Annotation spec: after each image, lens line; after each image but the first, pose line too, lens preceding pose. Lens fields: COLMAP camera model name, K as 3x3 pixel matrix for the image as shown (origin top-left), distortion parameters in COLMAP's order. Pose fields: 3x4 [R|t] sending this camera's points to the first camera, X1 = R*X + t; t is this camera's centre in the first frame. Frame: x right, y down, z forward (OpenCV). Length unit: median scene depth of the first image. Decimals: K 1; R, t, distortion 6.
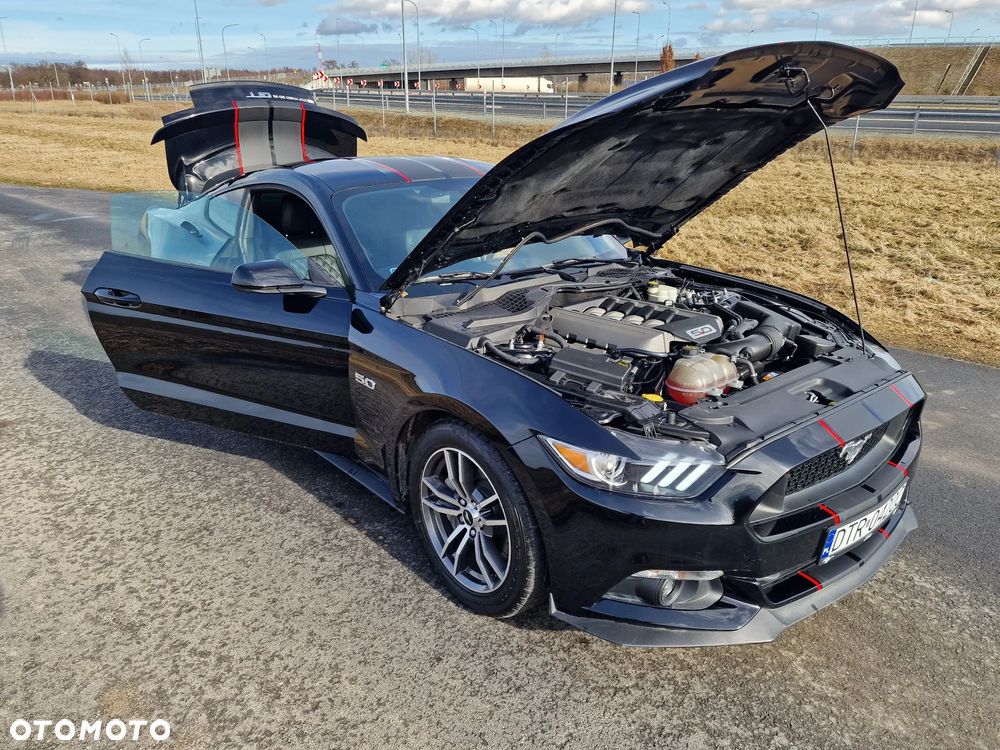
lens RADIAL K [[705.0, 0, 504.4], [0, 705.0, 359.2], [0, 0, 1]] dist [0.081619, -0.063945]
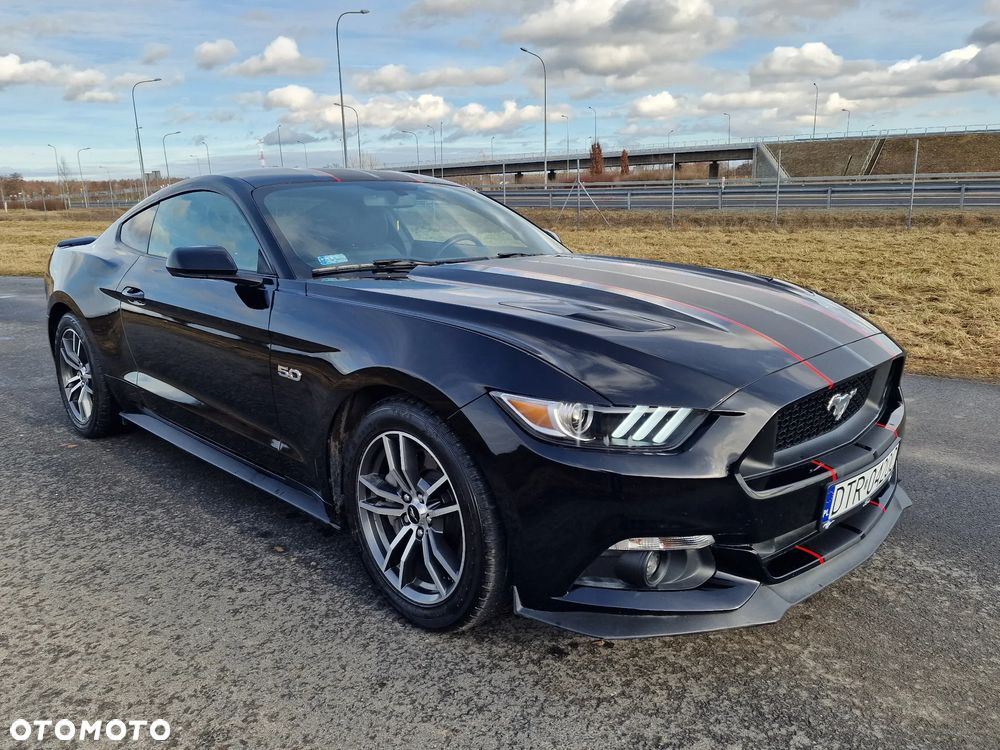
lens RADIAL K [[705.0, 0, 504.4], [0, 705.0, 359.2], [0, 0, 1]] dist [0.081619, -0.063945]
pose [[0.996239, -0.045056, 0.074007, 0.003321], [0.053432, 0.991880, -0.115413, 0.144426], [-0.068206, 0.118933, 0.990557, 0.128100]]
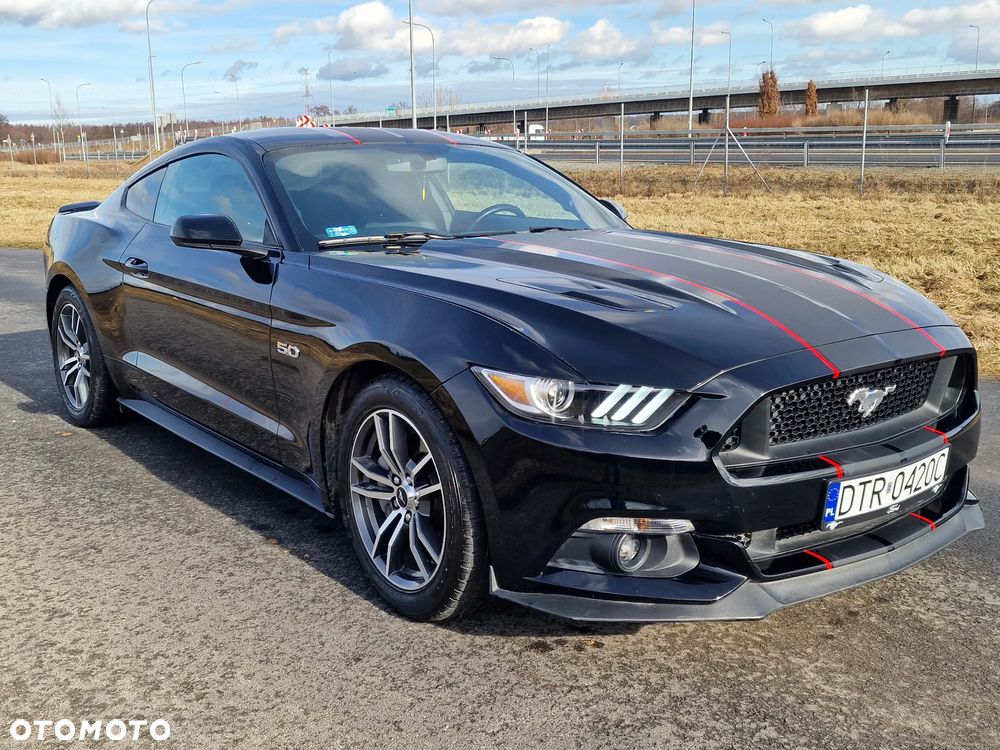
lens RADIAL K [[977.6, 0, 488.6], [0, 977.6, 359.9], [0, 0, 1]] dist [0.144220, -0.215966]
pose [[0.998179, -0.009595, -0.059547, 0.119110], [0.001584, 0.991095, -0.133149, 0.220091], [0.060294, 0.132812, 0.989306, -0.138204]]
